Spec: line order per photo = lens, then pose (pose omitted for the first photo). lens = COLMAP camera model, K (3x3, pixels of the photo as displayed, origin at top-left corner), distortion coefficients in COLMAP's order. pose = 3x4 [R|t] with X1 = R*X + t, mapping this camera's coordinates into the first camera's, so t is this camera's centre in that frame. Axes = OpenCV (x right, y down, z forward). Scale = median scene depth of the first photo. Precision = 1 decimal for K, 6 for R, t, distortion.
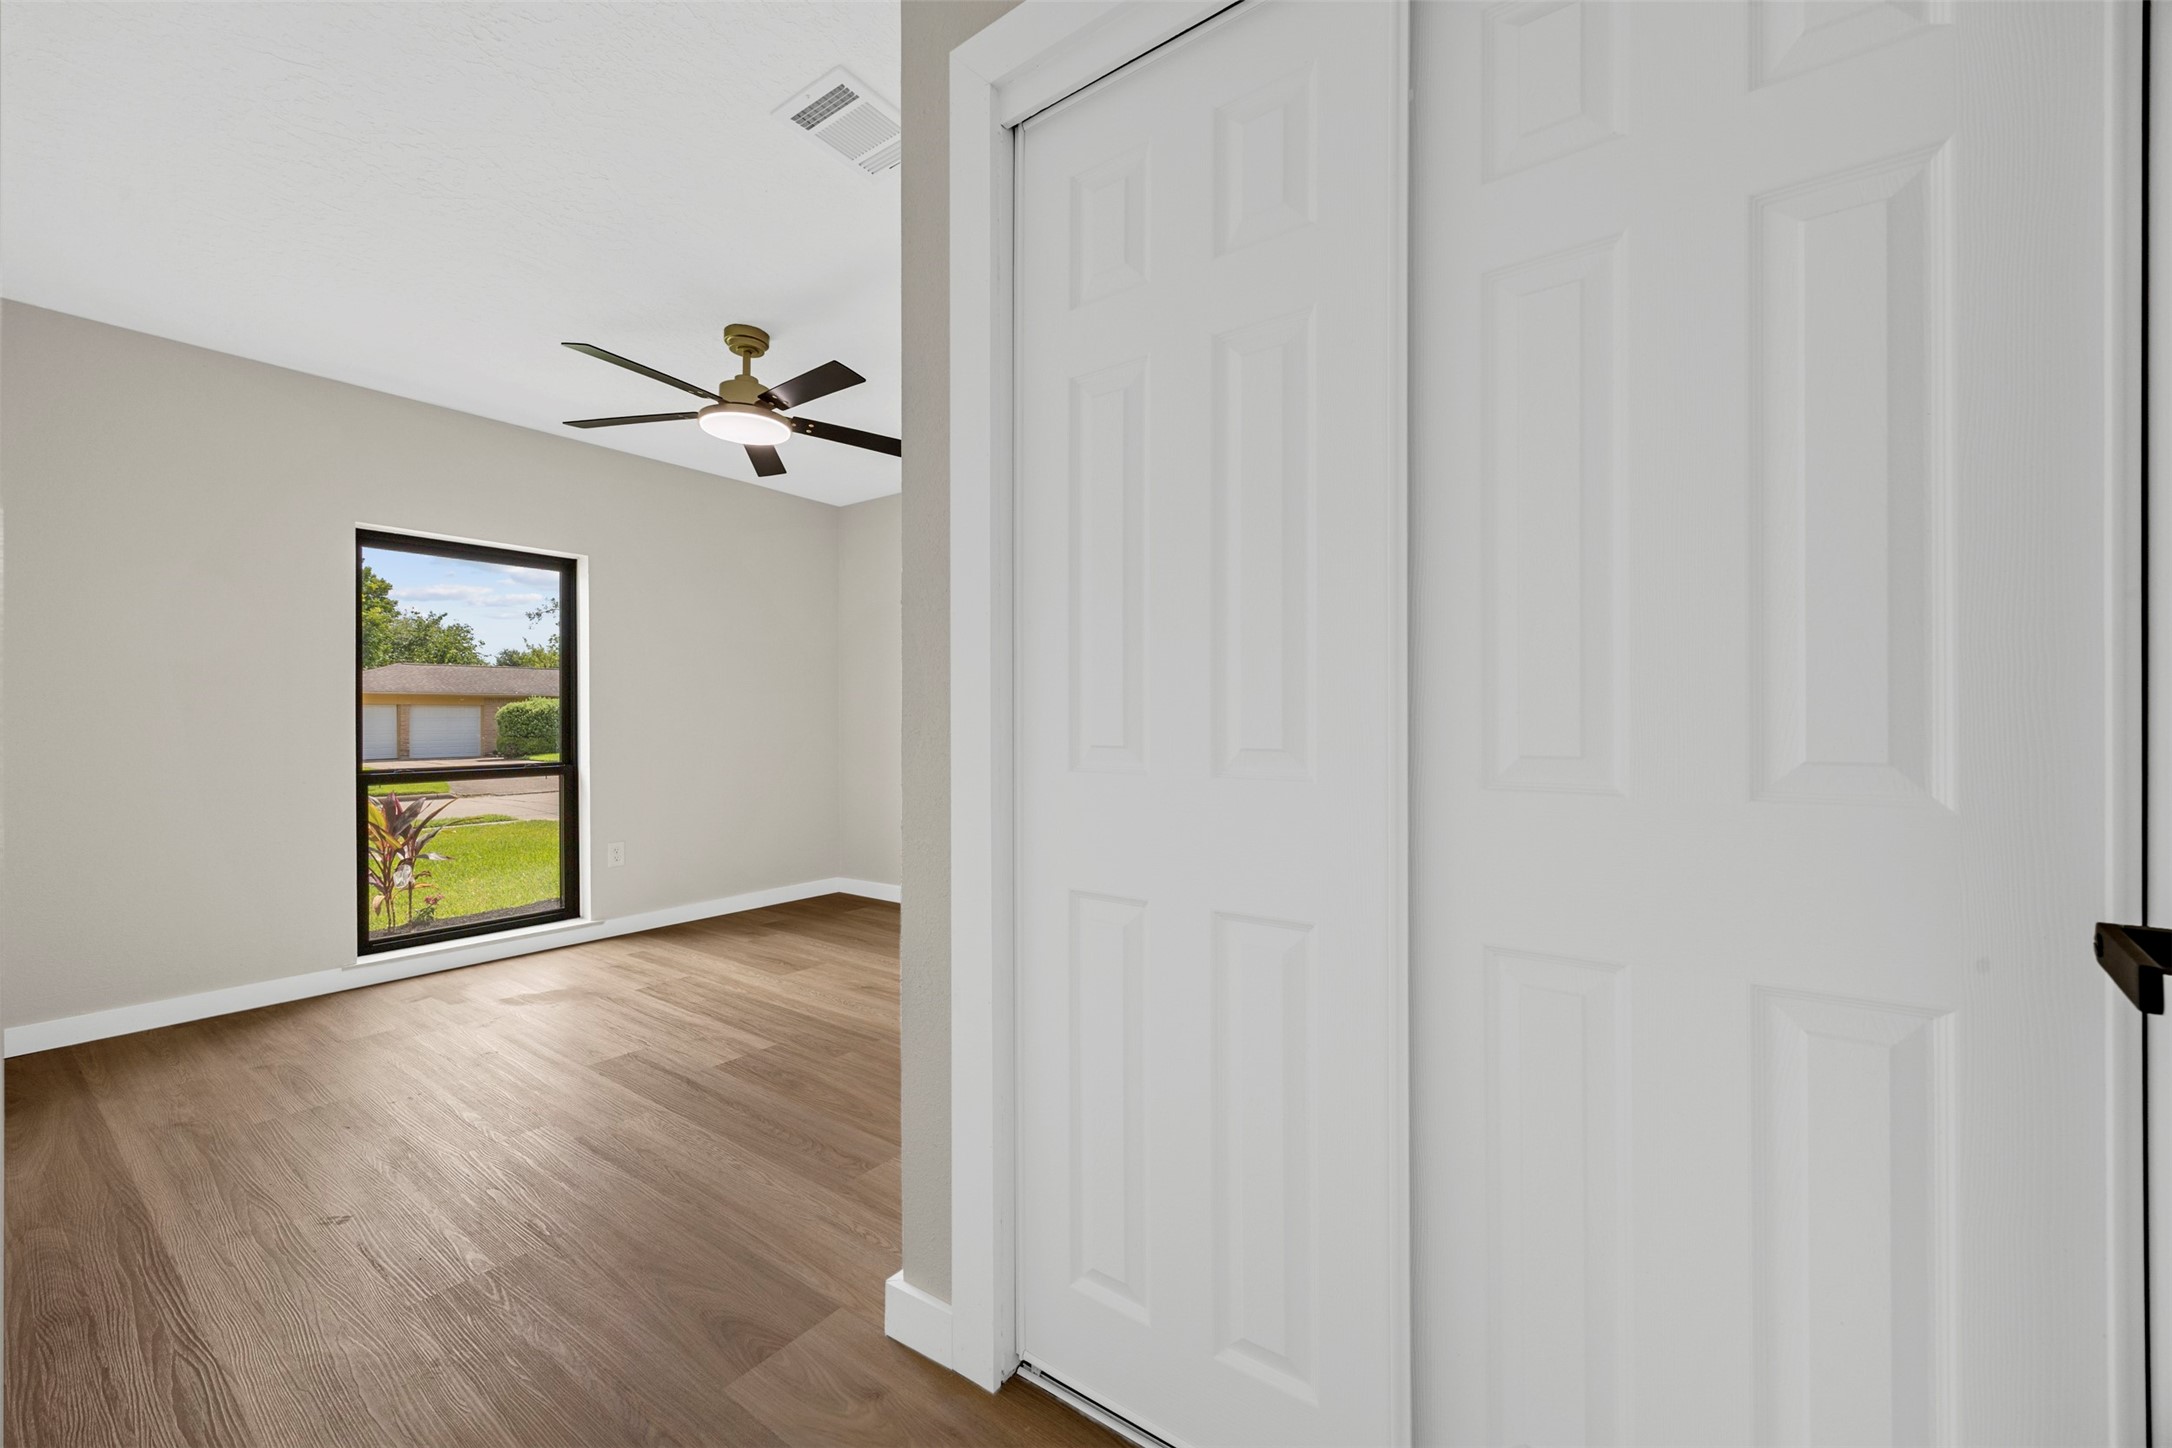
lens RADIAL K [[835.5, 0, 1098.2], [0, 835.5, 729.1], [0, 0, 1]] dist [0.001438, -0.000362]
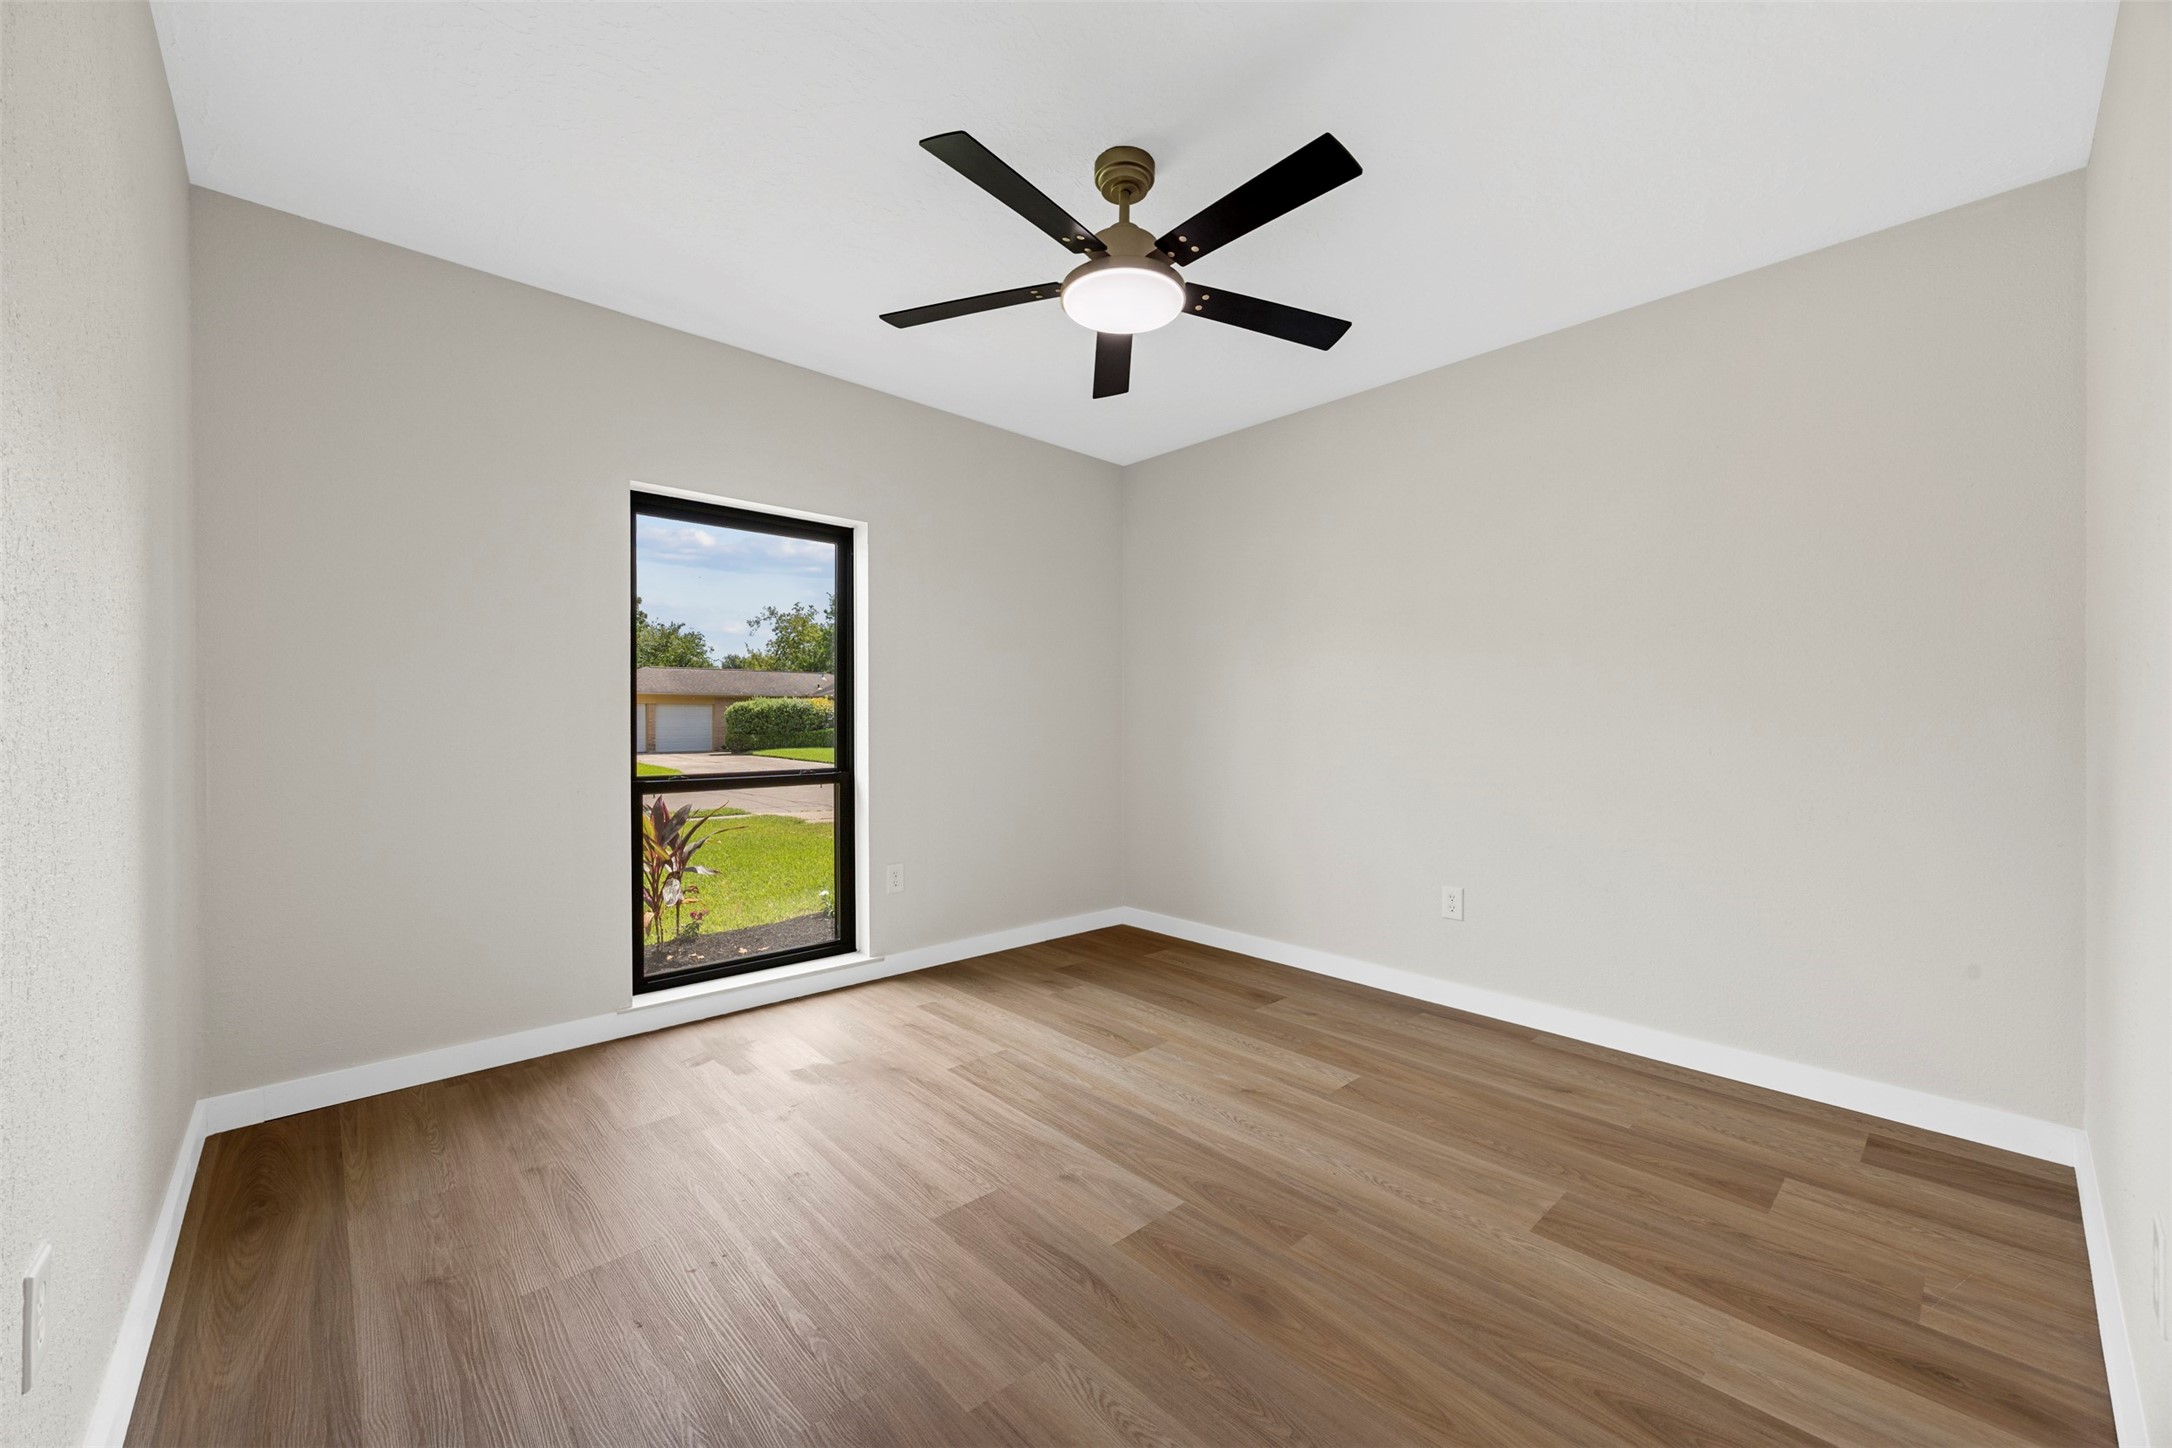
lens RADIAL K [[835.5, 0, 1098.2], [0, 835.5, 729.1], [0, 0, 1]] dist [0.001438, -0.000362]
pose [[0.980243, 0.005116, -0.197729, -0.245495], [-0.004952, 0.999987, 0.001321, -0.002154], [0.197733, -0.000316, 0.980256, 0.251711]]
